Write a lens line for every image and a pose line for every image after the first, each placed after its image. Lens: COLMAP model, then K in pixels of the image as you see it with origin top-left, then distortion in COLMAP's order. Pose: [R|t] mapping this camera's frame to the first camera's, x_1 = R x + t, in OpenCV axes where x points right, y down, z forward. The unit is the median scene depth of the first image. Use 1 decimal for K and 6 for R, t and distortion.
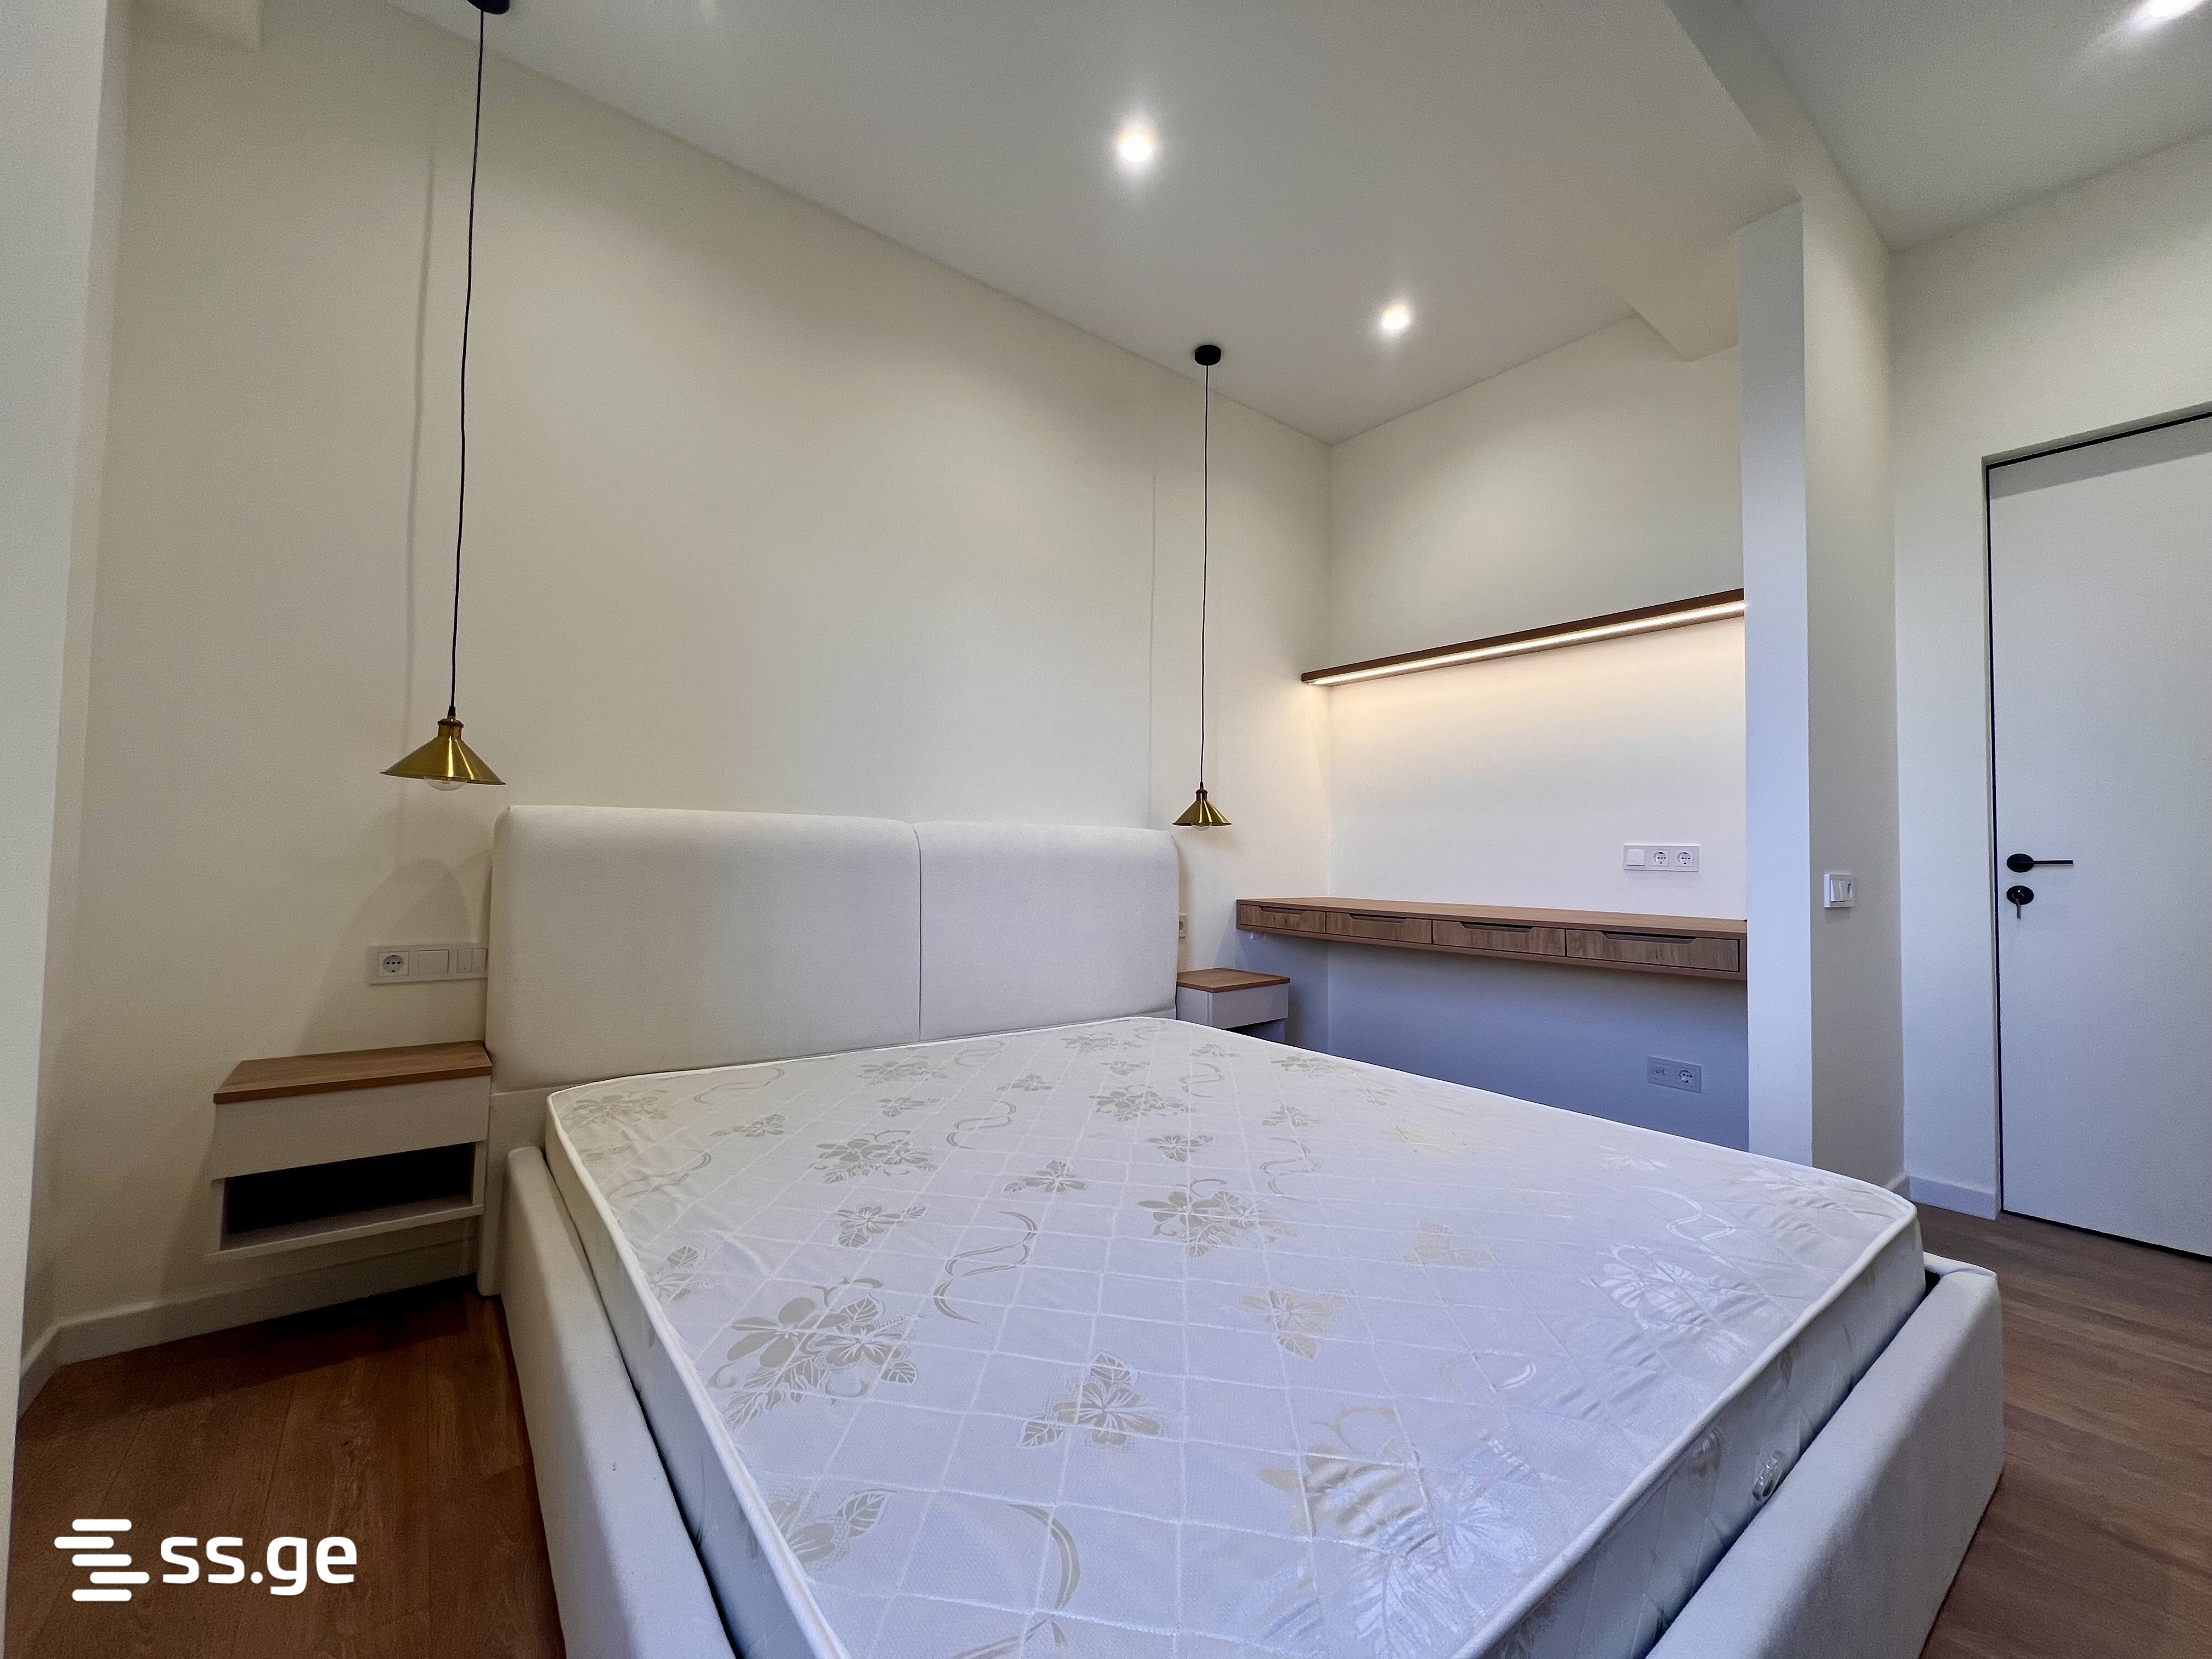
lens RADIAL K [[885.8, 0, 1096.3], [0, 885.8, 824.1], [0, 0, 1]] dist [-0.014236, 0.003983]
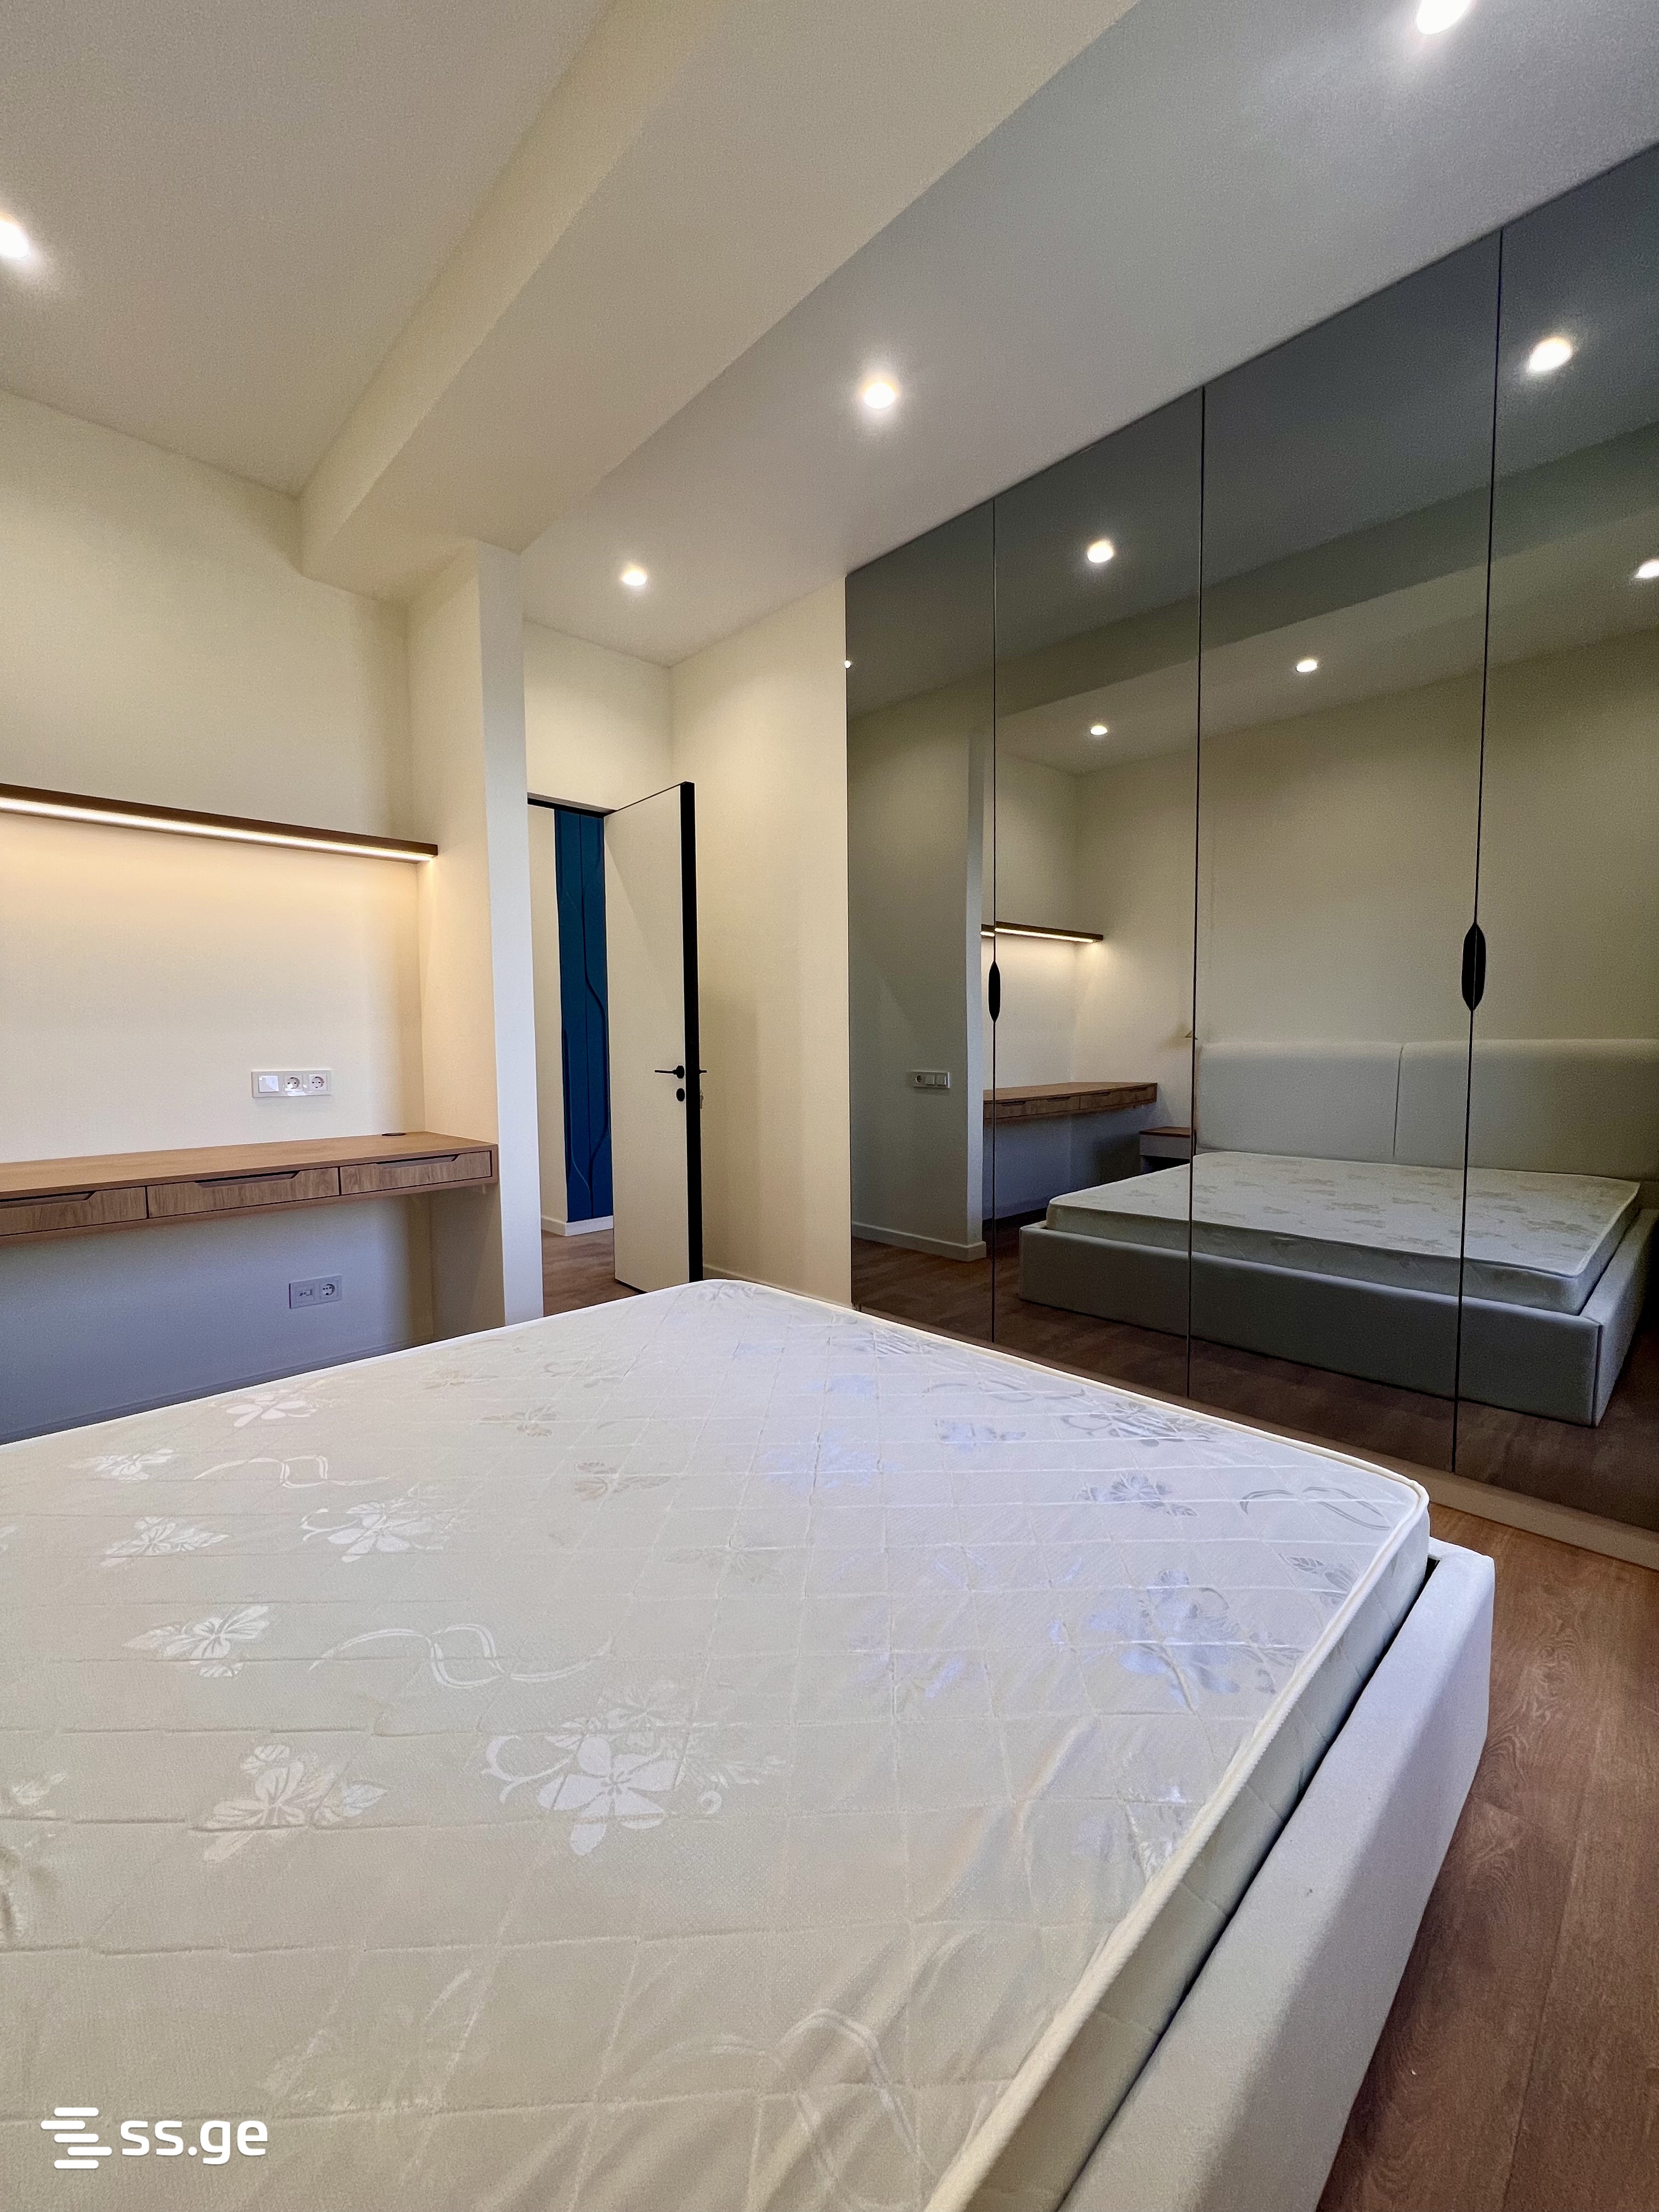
lens RADIAL K [[885.8, 0, 829.5], [0, 885.8, 1106.0], [0, 0, 1]] dist [-0.014236, 0.003983]
pose [[-0.123415, -0.089609, 0.988301, -0.638605], [-0.031078, 0.995775, 0.086406, -0.062364], [-0.991868, -0.020050, -0.125678, 0.793406]]
